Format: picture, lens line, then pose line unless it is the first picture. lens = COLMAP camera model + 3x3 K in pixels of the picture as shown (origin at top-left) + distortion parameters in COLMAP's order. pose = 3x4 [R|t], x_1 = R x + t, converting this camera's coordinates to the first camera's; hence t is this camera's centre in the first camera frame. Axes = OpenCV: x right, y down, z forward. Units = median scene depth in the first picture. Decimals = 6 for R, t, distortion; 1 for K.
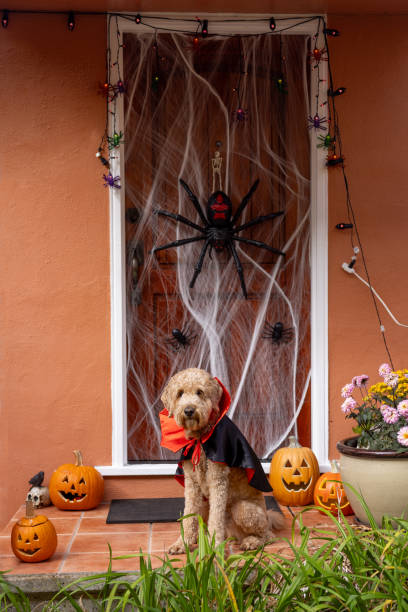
lens RADIAL K [[878.2, 0, 212.7], [0, 878.2, 325.9], [0, 0, 1]] dist [0.039970, 0.000000]
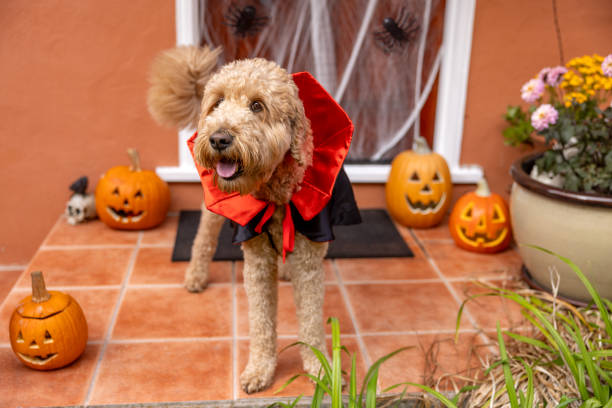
lens RADIAL K [[685.3, 0, 305.5], [0, 685.3, 198.2], [0, 0, 1]] dist [0.035302, 0.000000]
pose [[0.998122, 0.019378, 0.058115, -0.041083], [-0.036101, 0.952489, 0.302424, 0.000383], [-0.049493, -0.303954, 0.951400, 0.434705]]
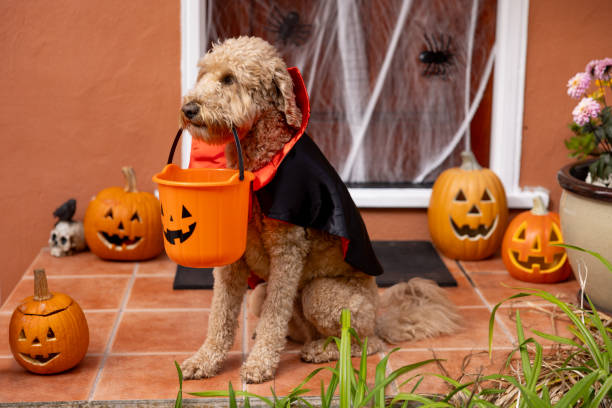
lens RADIAL K [[1039.0, 0, 298.4], [0, 1039.0, 193.5], [0, 0, 1]] dist [0.088578, 0.000000]
pose [[0.999833, 0.018214, -0.001691, -0.029098], [-0.017481, 0.978636, 0.204855, 0.003873], [0.005386, -0.204792, 0.978791, 0.263886]]
